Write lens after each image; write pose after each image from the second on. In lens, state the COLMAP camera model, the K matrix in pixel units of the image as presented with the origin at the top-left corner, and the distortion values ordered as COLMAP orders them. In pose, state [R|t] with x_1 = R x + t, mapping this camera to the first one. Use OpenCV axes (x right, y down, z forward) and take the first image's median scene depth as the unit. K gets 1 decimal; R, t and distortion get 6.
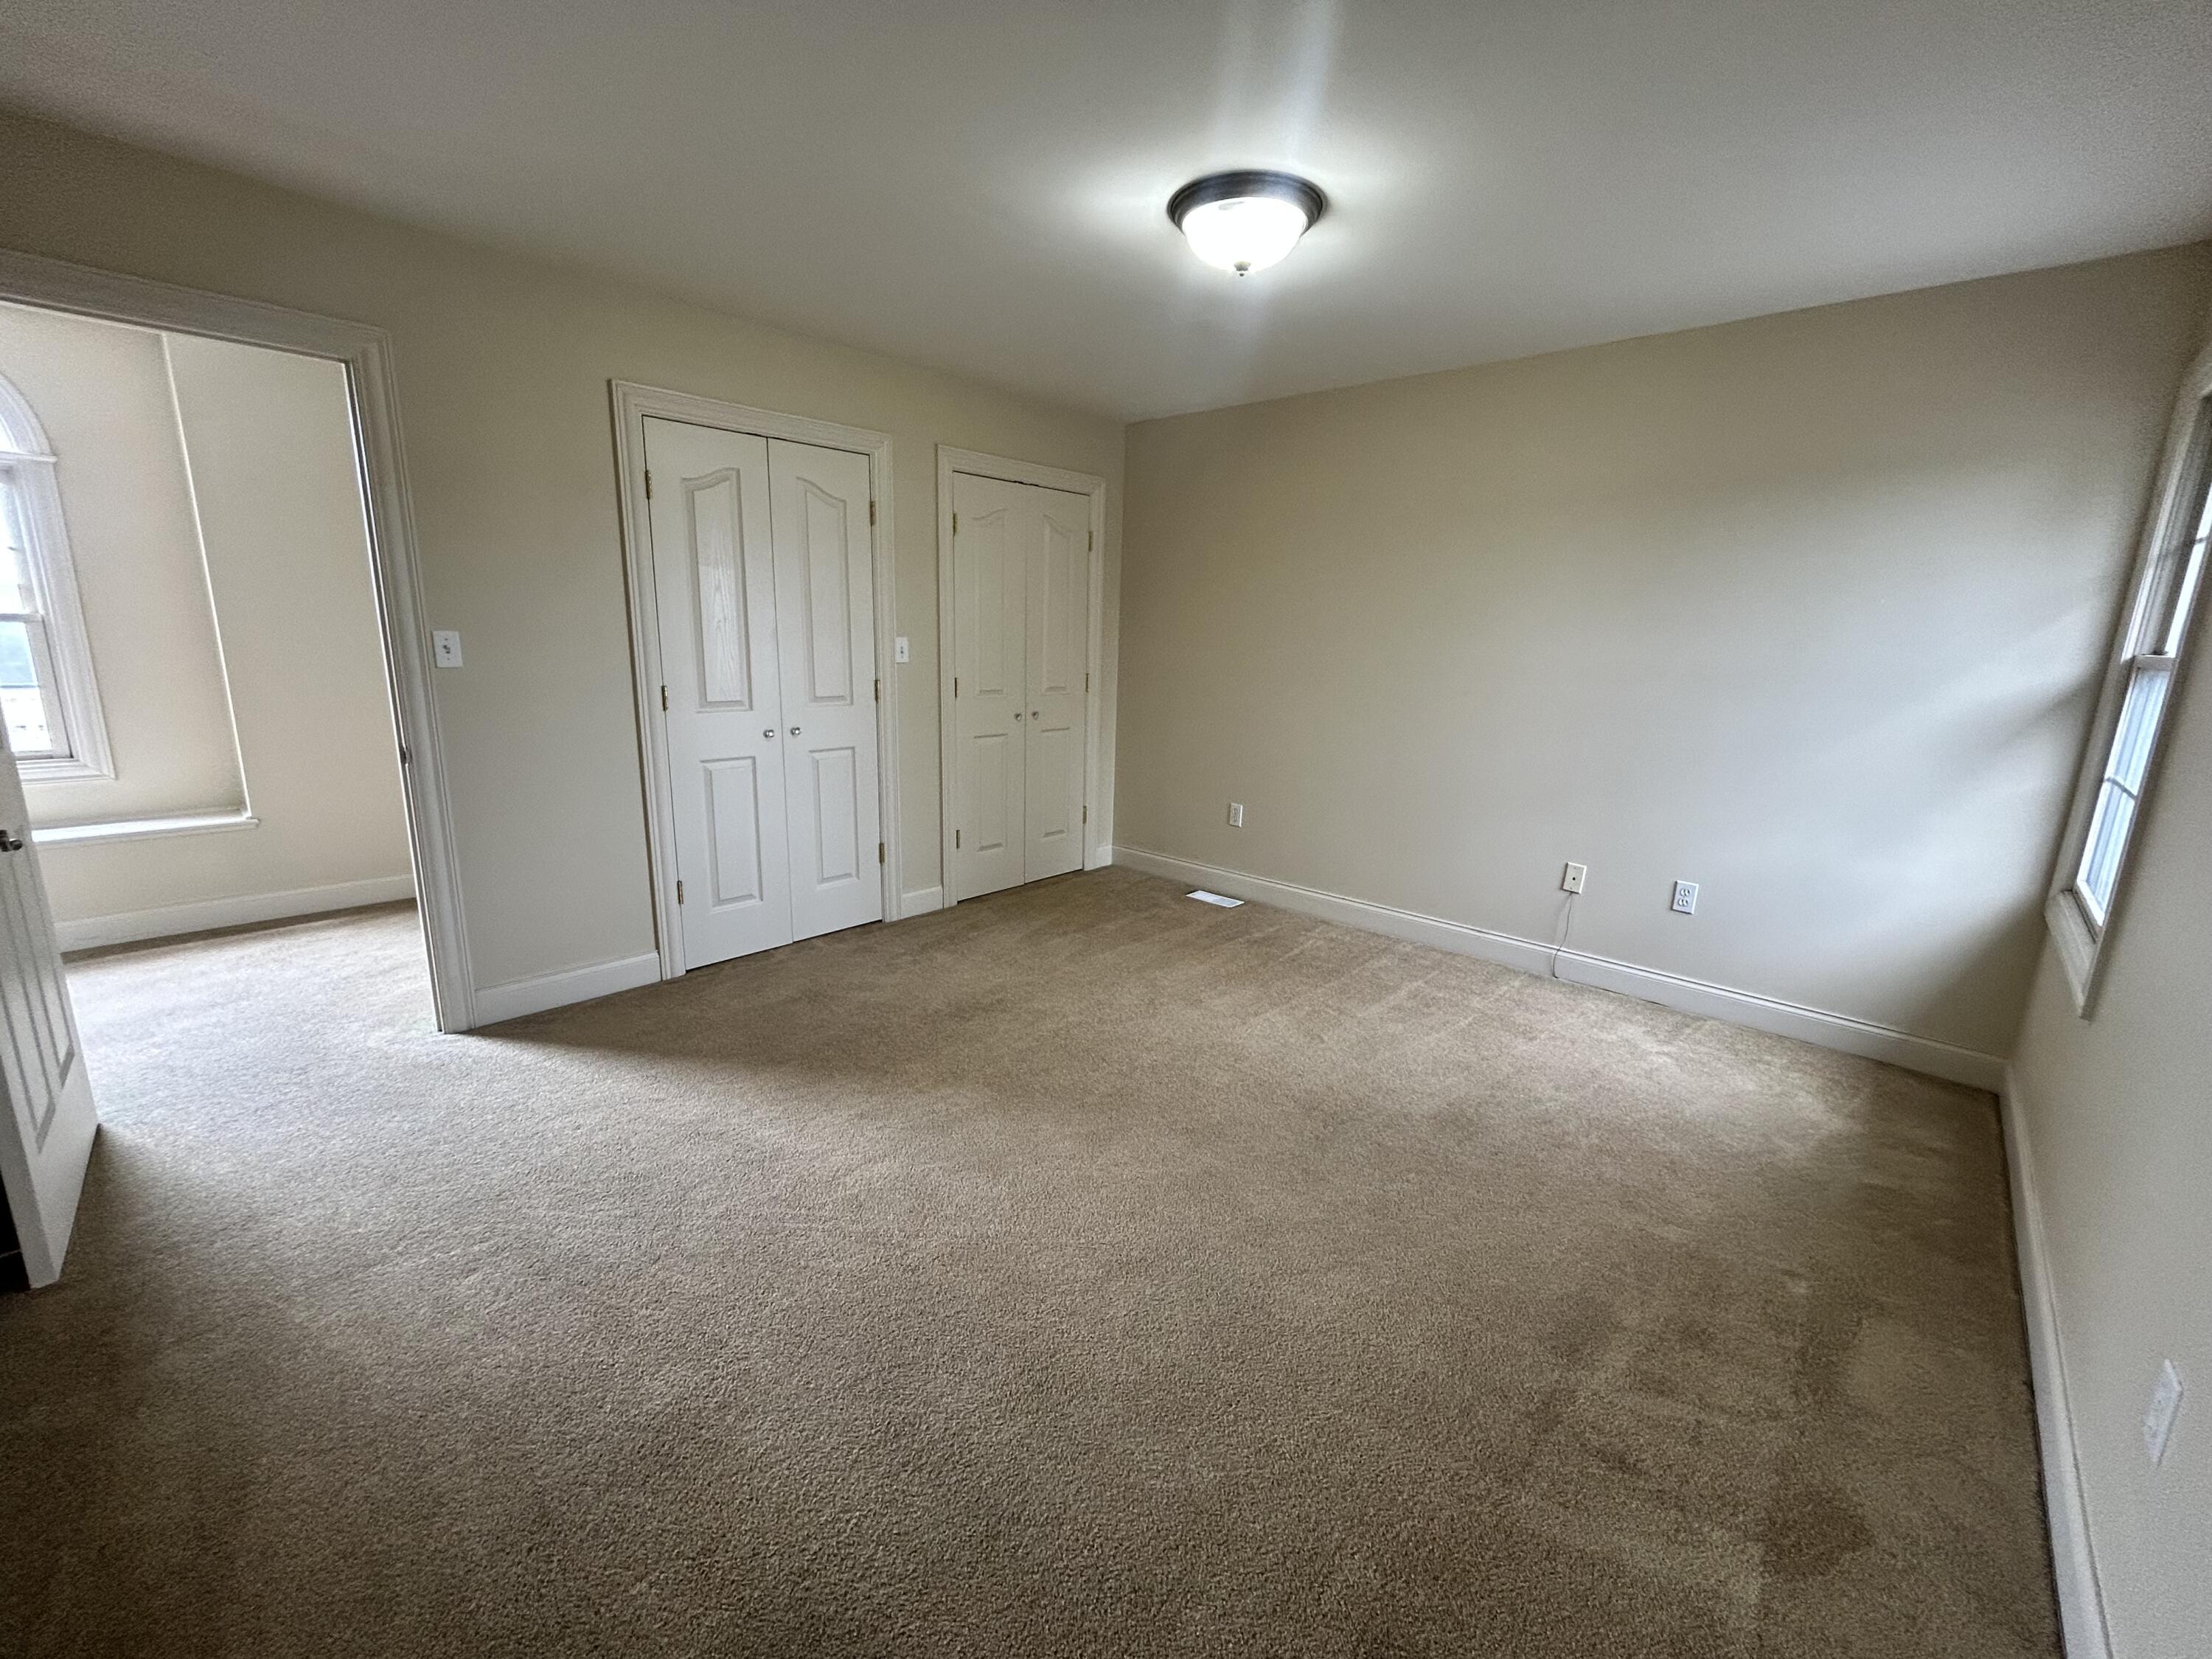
lens RADIAL K [[904.8, 0, 1106.8], [0, 904.8, 826.3], [0, 0, 1]] dist [0.005851, 0.000512]
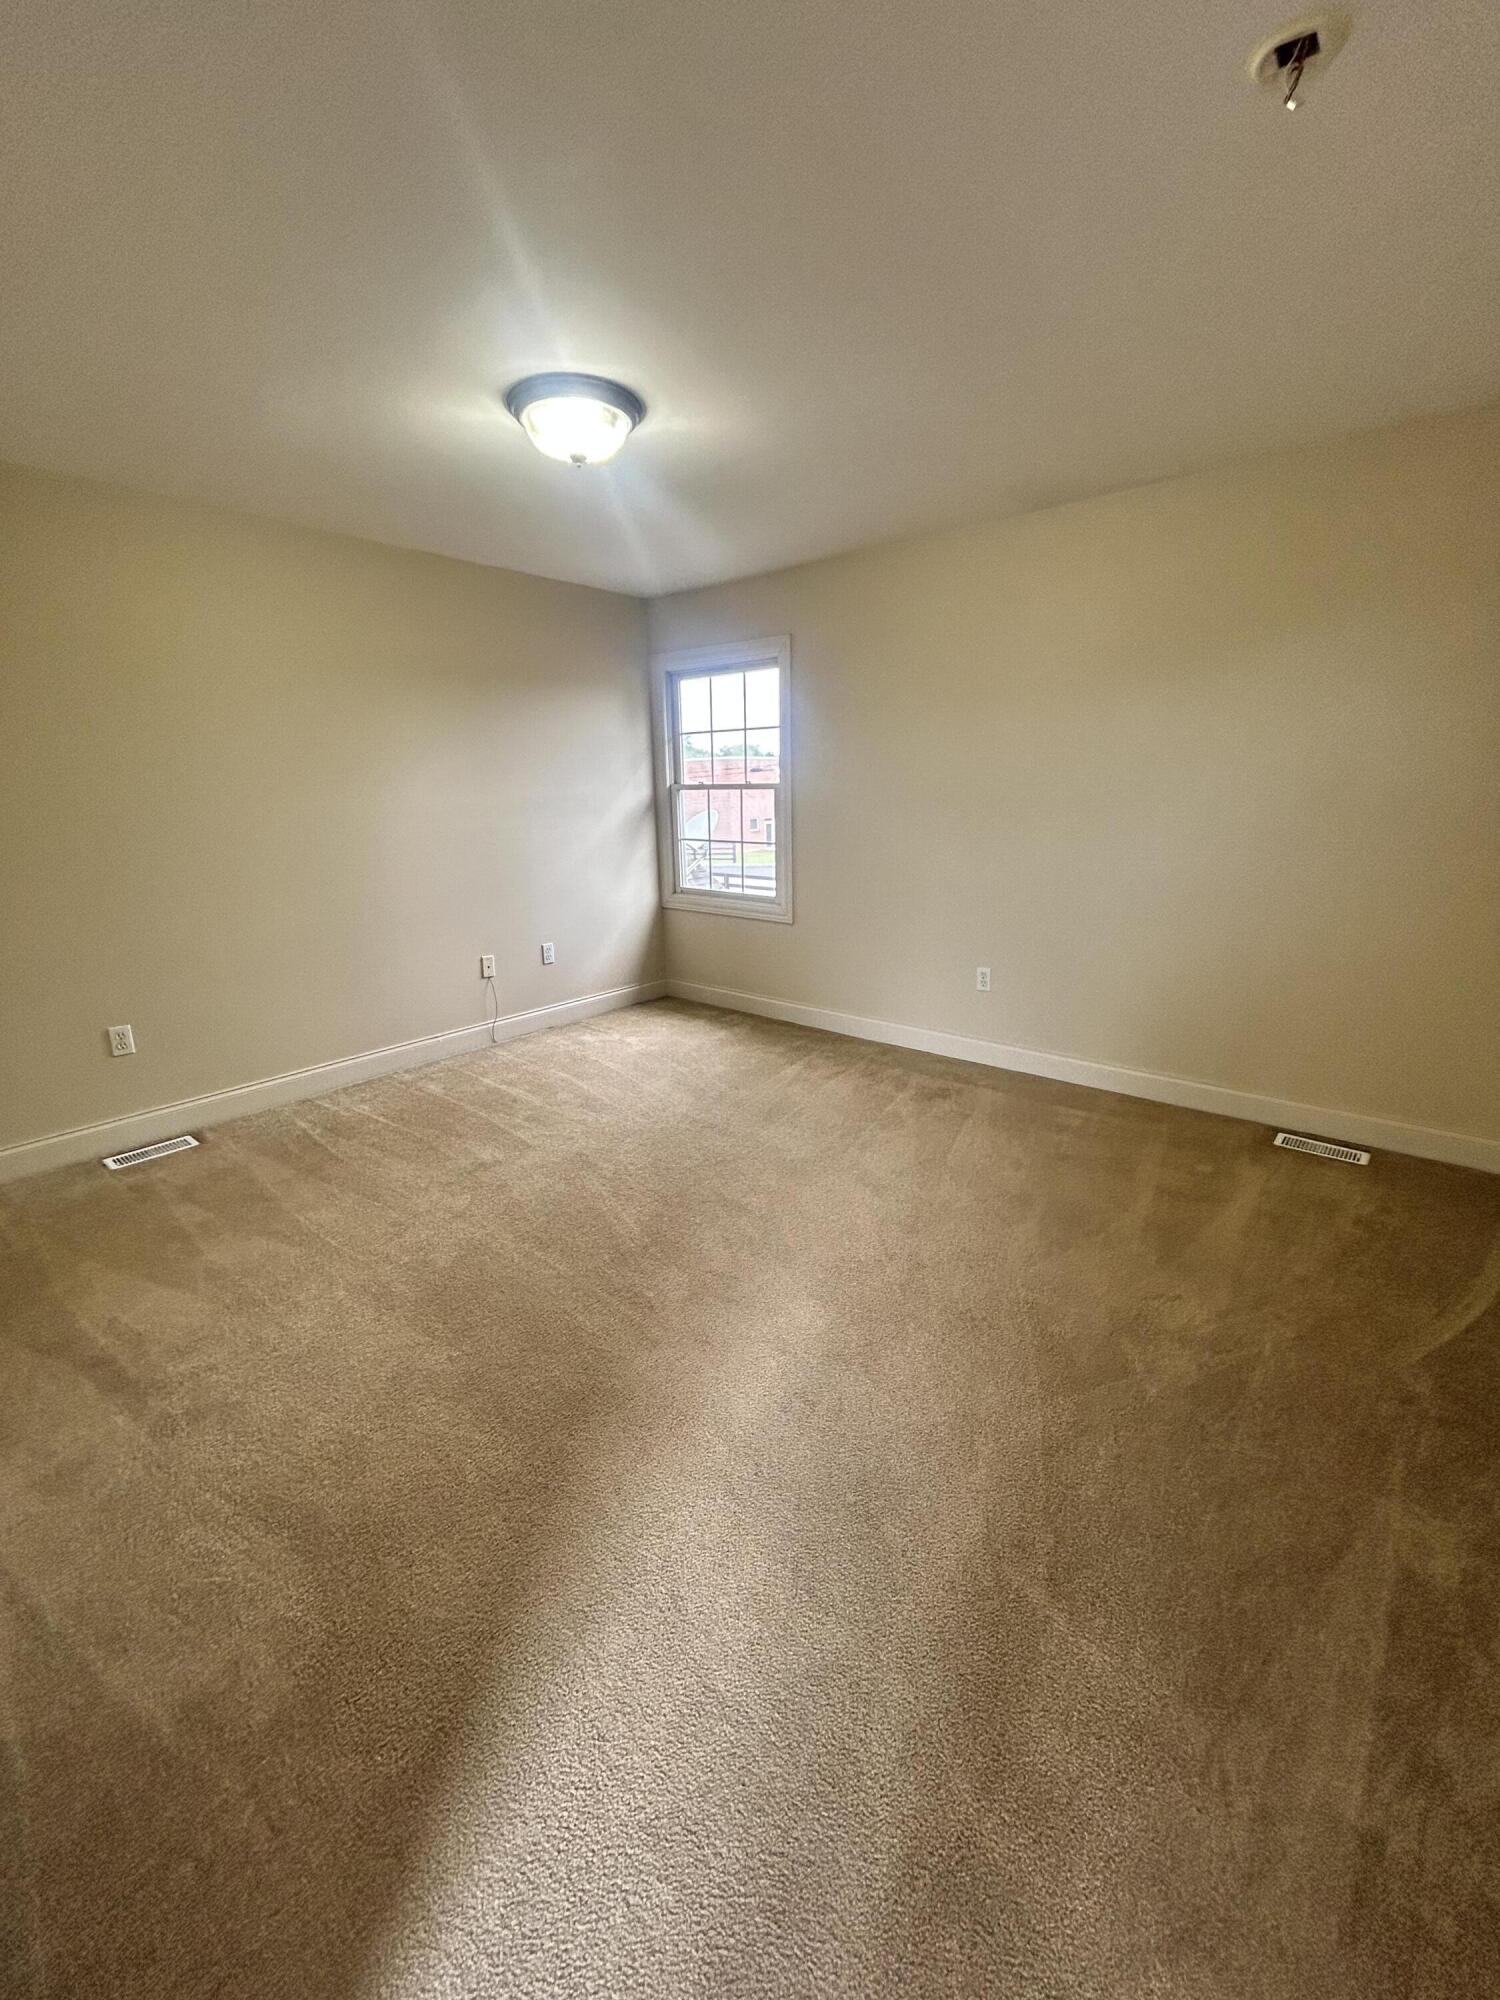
lens RADIAL K [[818.1, 0, 743.1], [0, 818.1, 1002.5], [0, 0, 1]] dist [0.005851, 0.000512]
pose [[-0.039084, -0.283393, 0.958207, -0.871514], [0.230519, 0.930516, 0.284606, -0.195608], [-0.972283, 0.232008, 0.028959, 0.792058]]
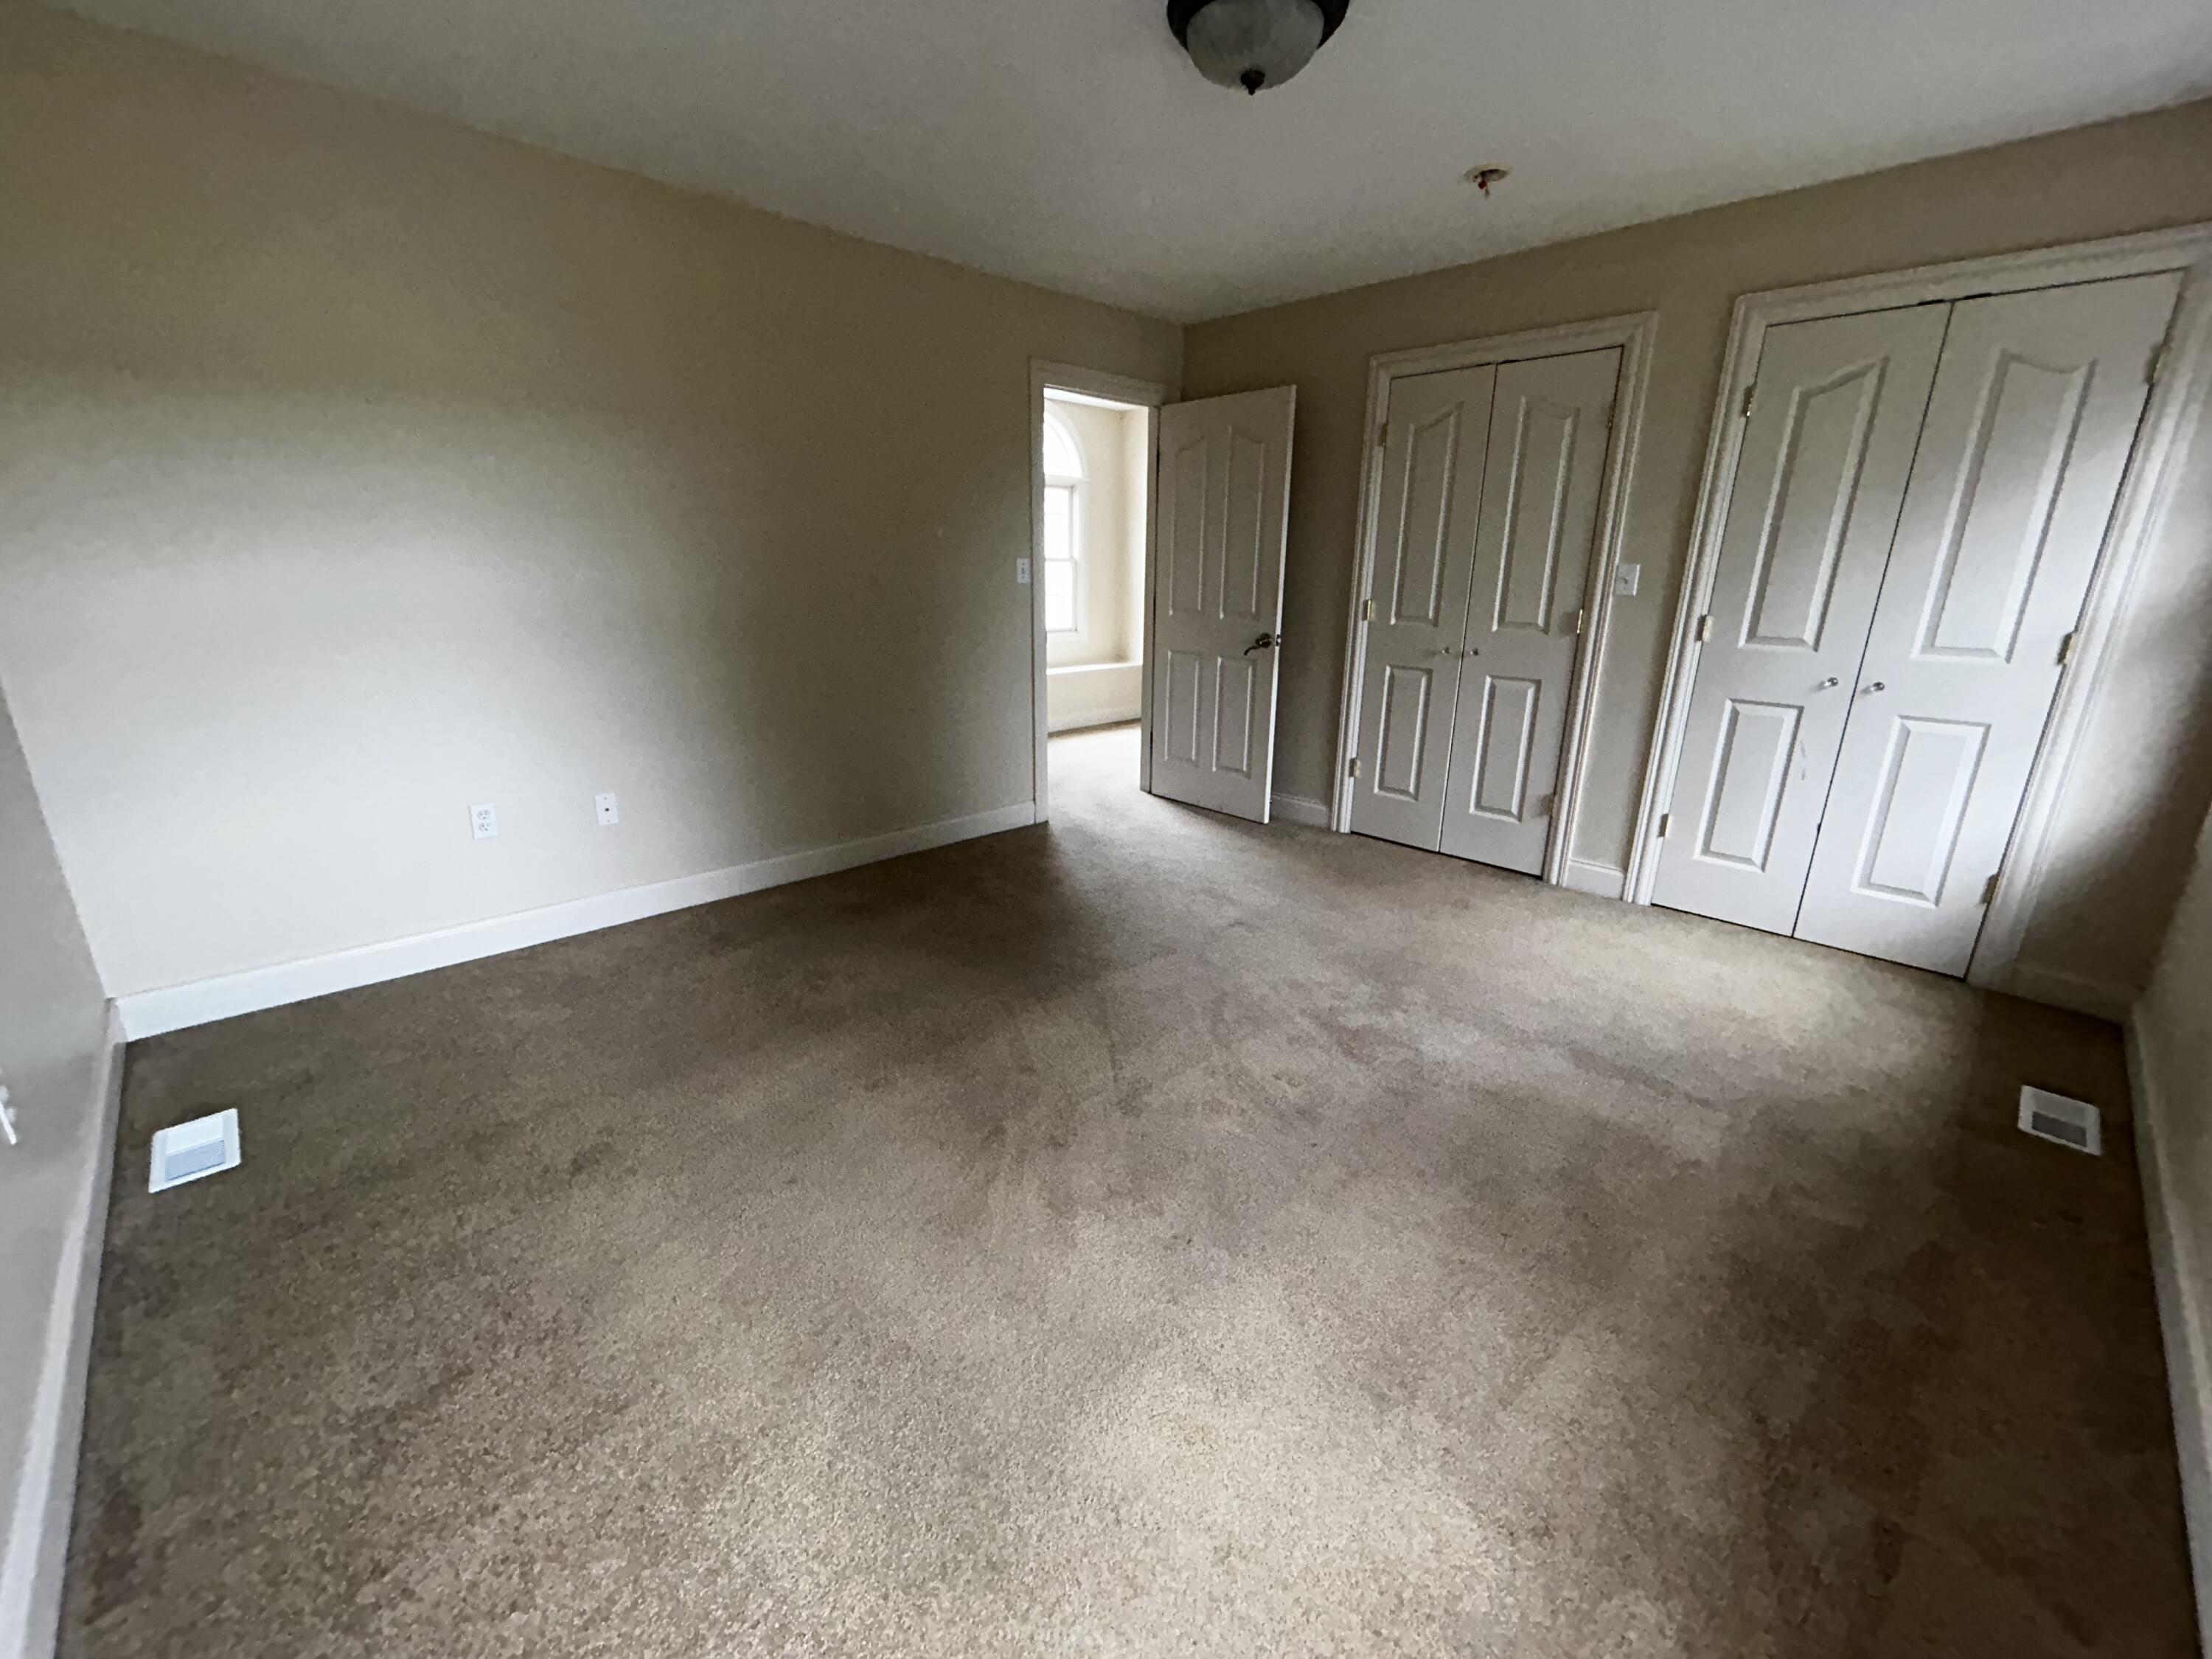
lens RADIAL K [[904.8, 0, 1101.9], [0, 904.8, 825.1], [0, 0, 1]] dist [0.005851, 0.000512]
pose [[-0.061562, 0.295815, -0.953259, 0.664077], [-0.195330, 0.933033, 0.302153, -0.138950], [0.978803, 0.204802, 0.000342, 0.488132]]
